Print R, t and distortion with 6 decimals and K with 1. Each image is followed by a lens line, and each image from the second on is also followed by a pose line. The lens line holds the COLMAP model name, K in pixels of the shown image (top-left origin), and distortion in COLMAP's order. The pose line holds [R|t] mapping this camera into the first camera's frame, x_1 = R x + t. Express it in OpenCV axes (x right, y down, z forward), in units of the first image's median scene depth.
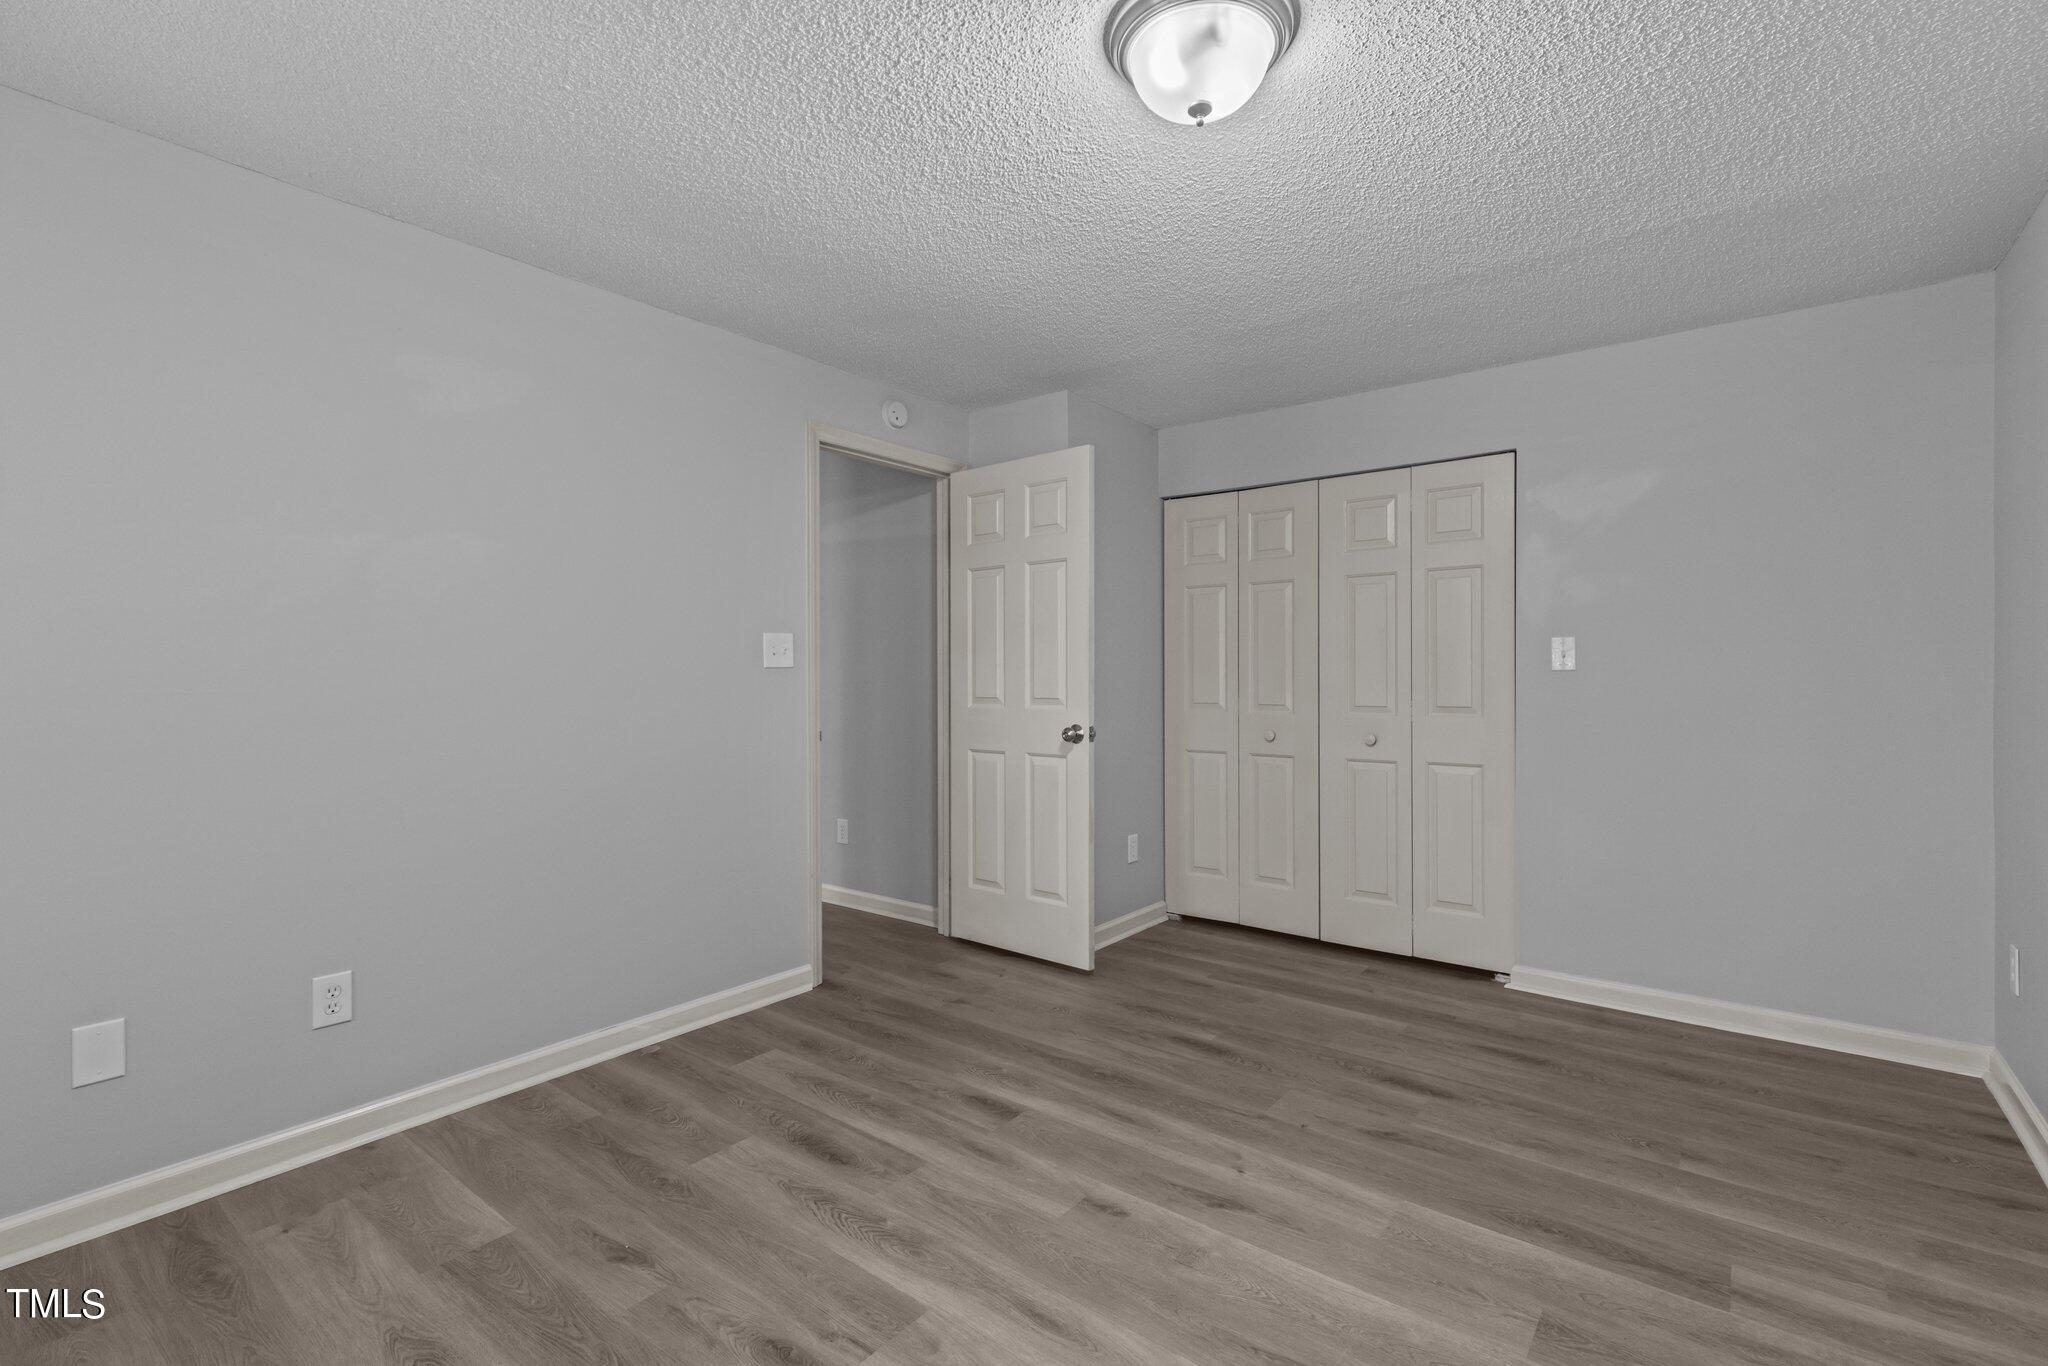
lens RADIAL K [[940.8, 0, 1019.8], [0, 940.8, 668.9], [0, 0, 1]] dist [0.003639, -0.000195]
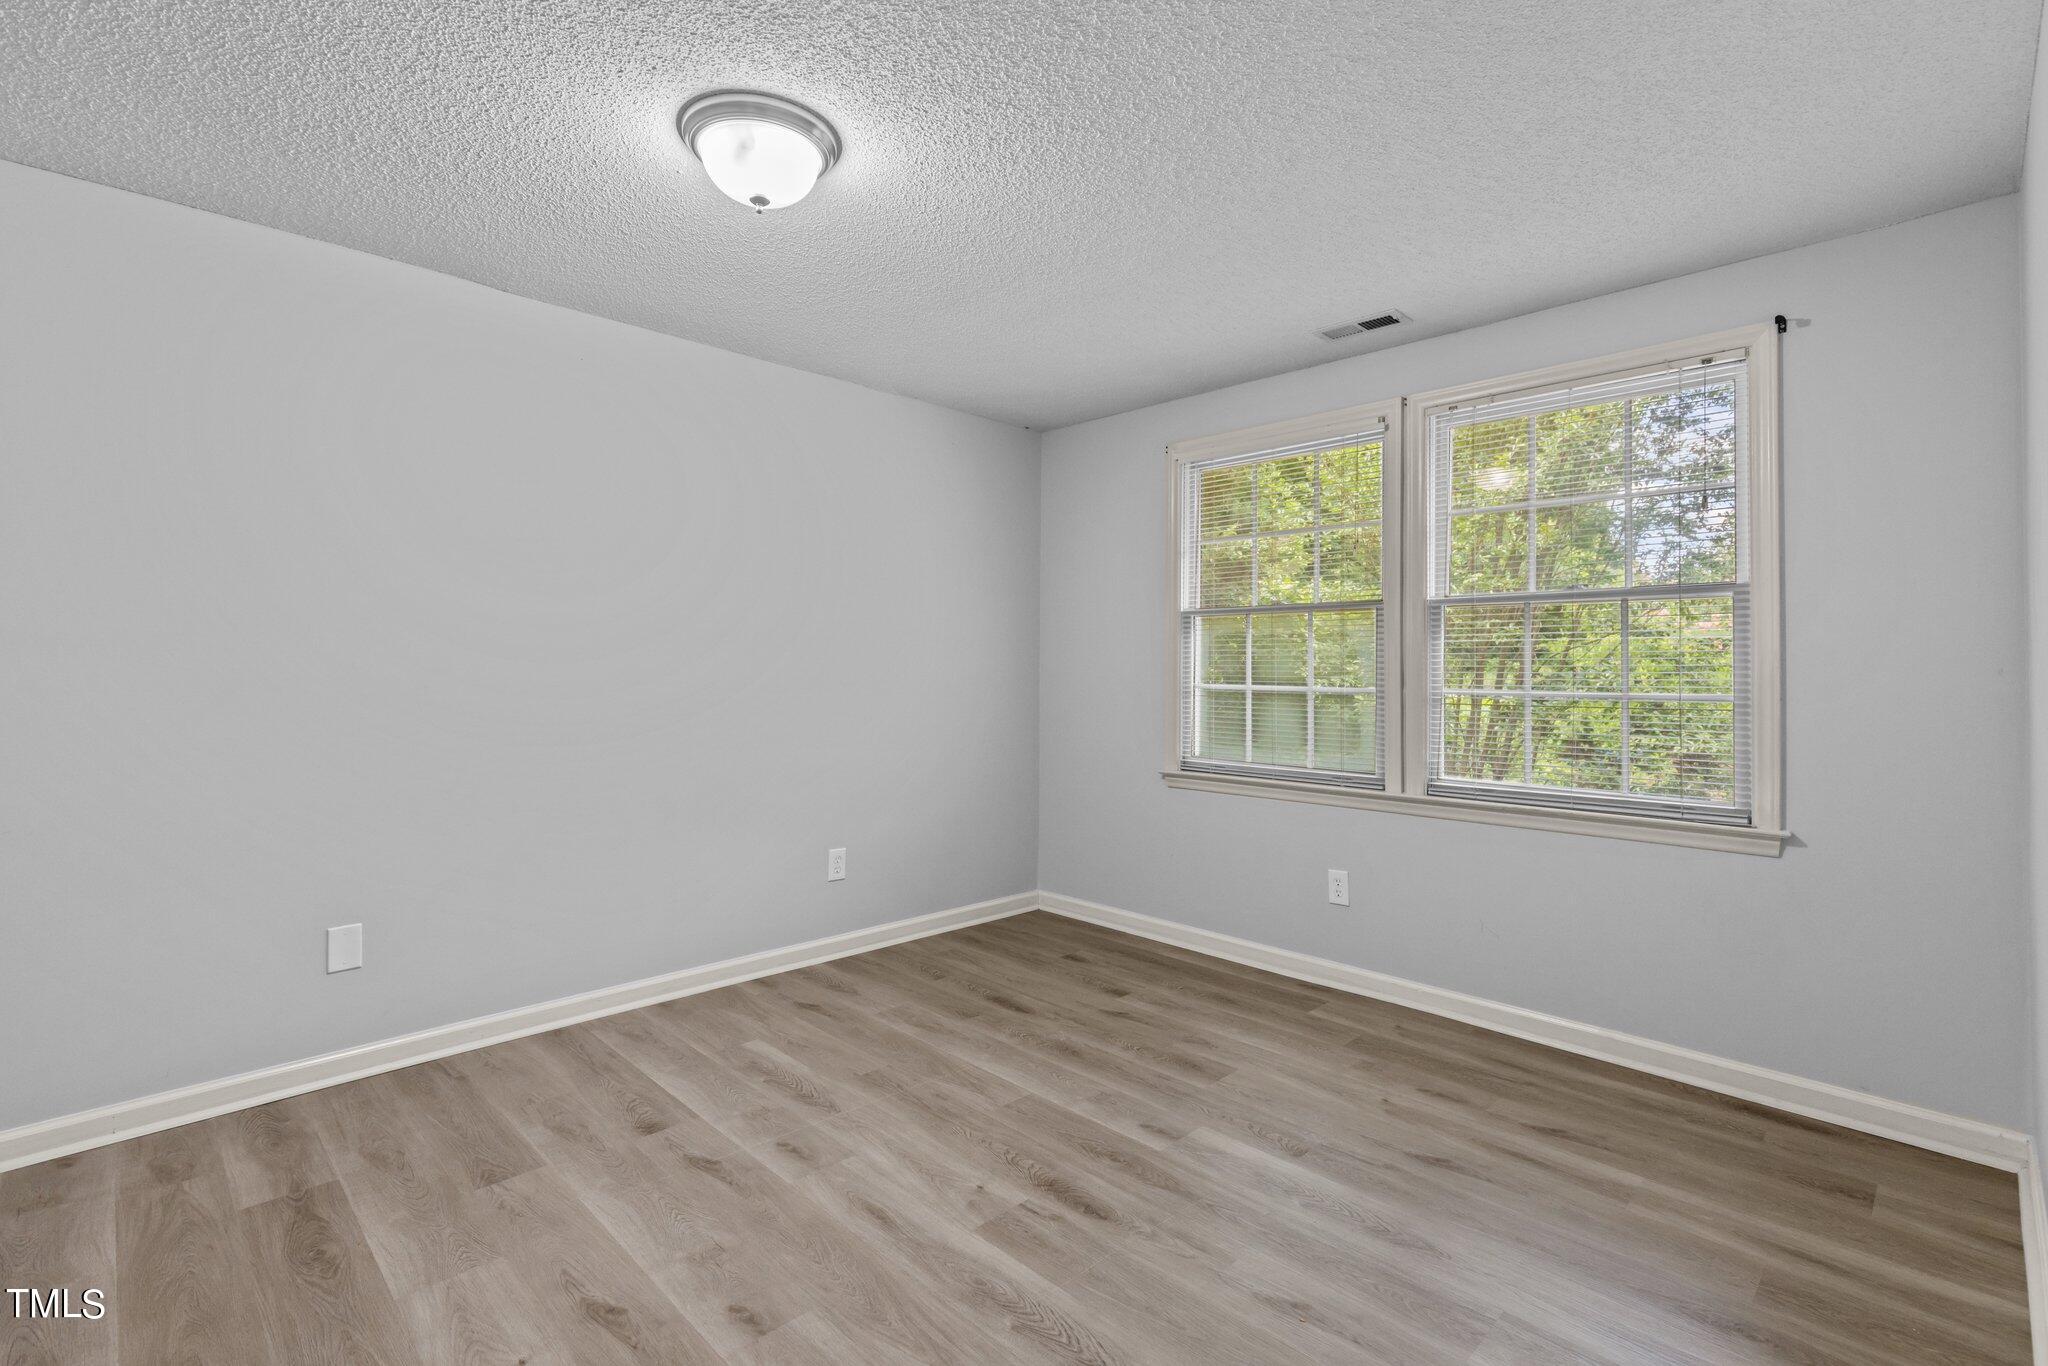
lens RADIAL K [[940.8, 0, 1019.8], [0, 940.8, 668.9], [0, 0, 1]] dist [0.003639, -0.000195]
pose [[-0.993394, -0.003409, 0.114700, -0.260266], [-0.004414, 0.999954, -0.008507, 0.012618], [-0.114666, -0.008957, -0.993364, 1.968956]]
